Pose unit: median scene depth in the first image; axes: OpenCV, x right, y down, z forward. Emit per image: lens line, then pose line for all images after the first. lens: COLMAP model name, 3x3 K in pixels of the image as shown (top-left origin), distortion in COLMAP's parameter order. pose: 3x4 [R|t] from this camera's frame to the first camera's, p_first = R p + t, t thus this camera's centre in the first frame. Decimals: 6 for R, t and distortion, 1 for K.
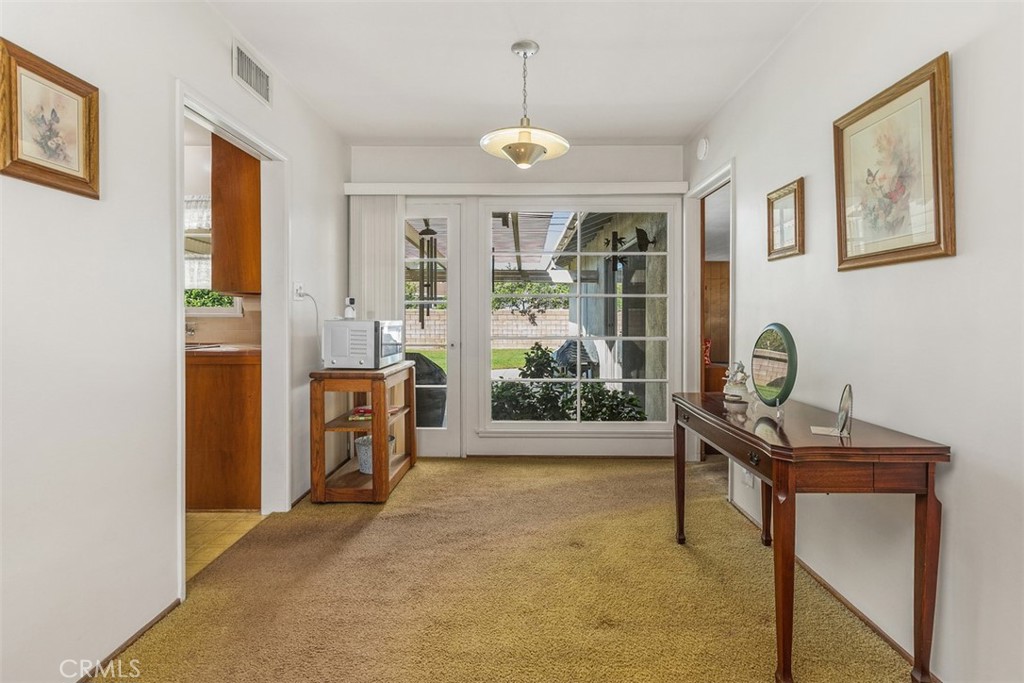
lens RADIAL K [[467.7, 0, 514.7], [0, 467.7, 316.3], [0, 0, 1]] dist [0.000608, 0.000020]
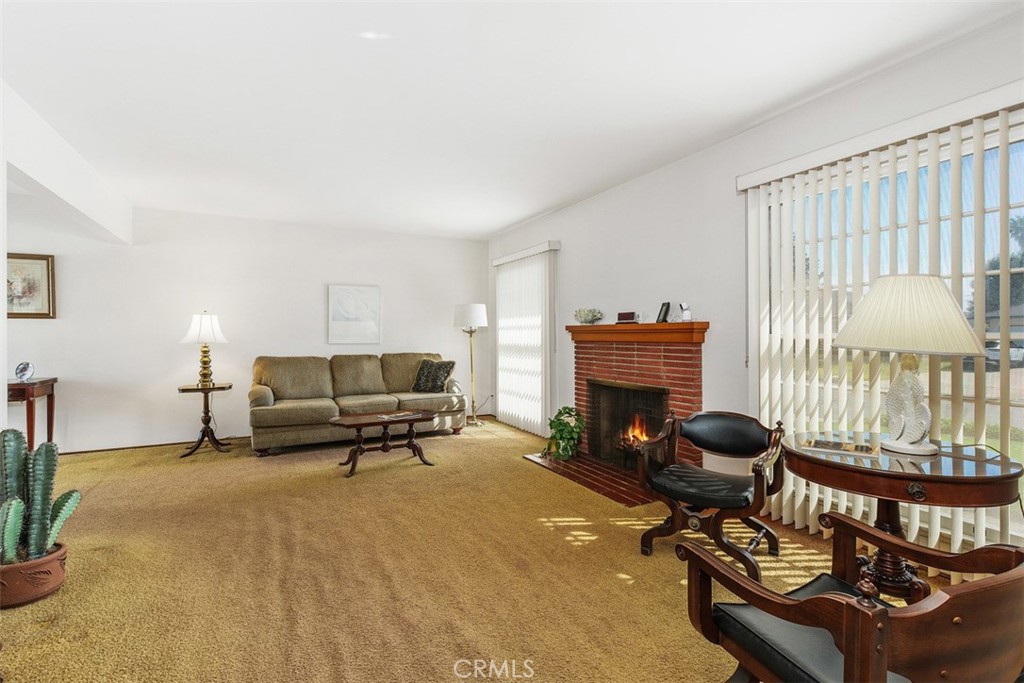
lens RADIAL K [[459.8, 0, 512.0], [0, 459.8, 338.9], [0, 0, 1]] dist [-0.000325, -0.000158]
pose [[-0.493086, 0.002472, 0.869977, -2.856839], [0.012240, 0.999917, 0.004096, 0.032008], [-0.869894, 0.012668, -0.493076, -0.155370]]
